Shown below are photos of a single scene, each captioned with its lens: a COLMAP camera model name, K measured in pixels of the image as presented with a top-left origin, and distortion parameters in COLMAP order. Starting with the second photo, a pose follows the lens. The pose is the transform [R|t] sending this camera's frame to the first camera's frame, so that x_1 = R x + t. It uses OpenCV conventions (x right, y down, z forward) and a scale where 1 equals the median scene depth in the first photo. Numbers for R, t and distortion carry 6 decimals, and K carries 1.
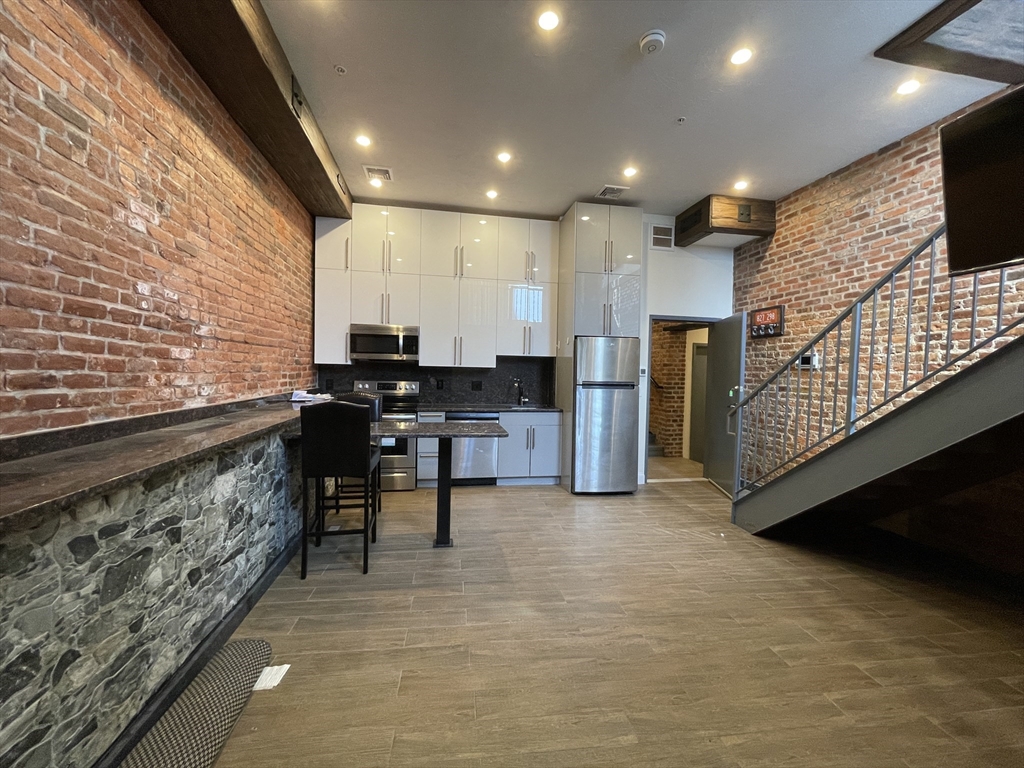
lens RADIAL K [[414.5, 0, 512.0], [0, 414.5, 384.0], [0, 0, 1]] dist [-0.001814, -0.000151]
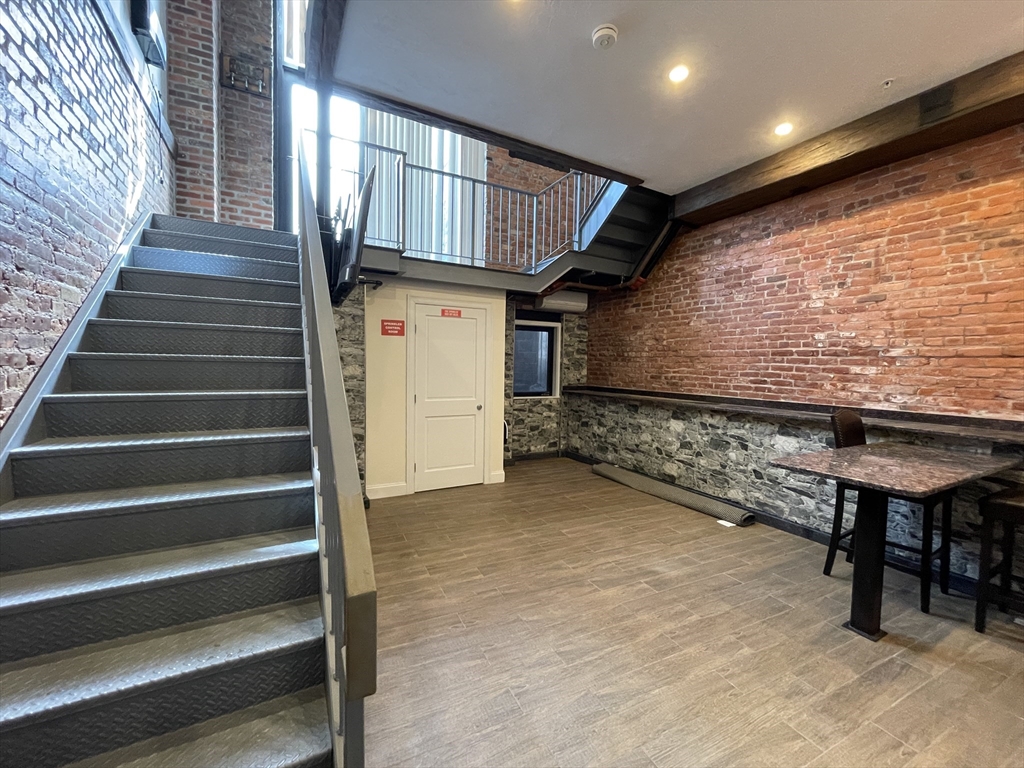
lens RADIAL K [[414.5, 0, 512.0], [0, 414.5, 384.0], [0, 0, 1]] dist [-0.001814, -0.000151]
pose [[-0.945905, -0.025958, -0.323402, 1.139612], [-0.050348, 0.996463, 0.067280, -0.079174], [0.320512, 0.079923, -0.943867, 2.591953]]
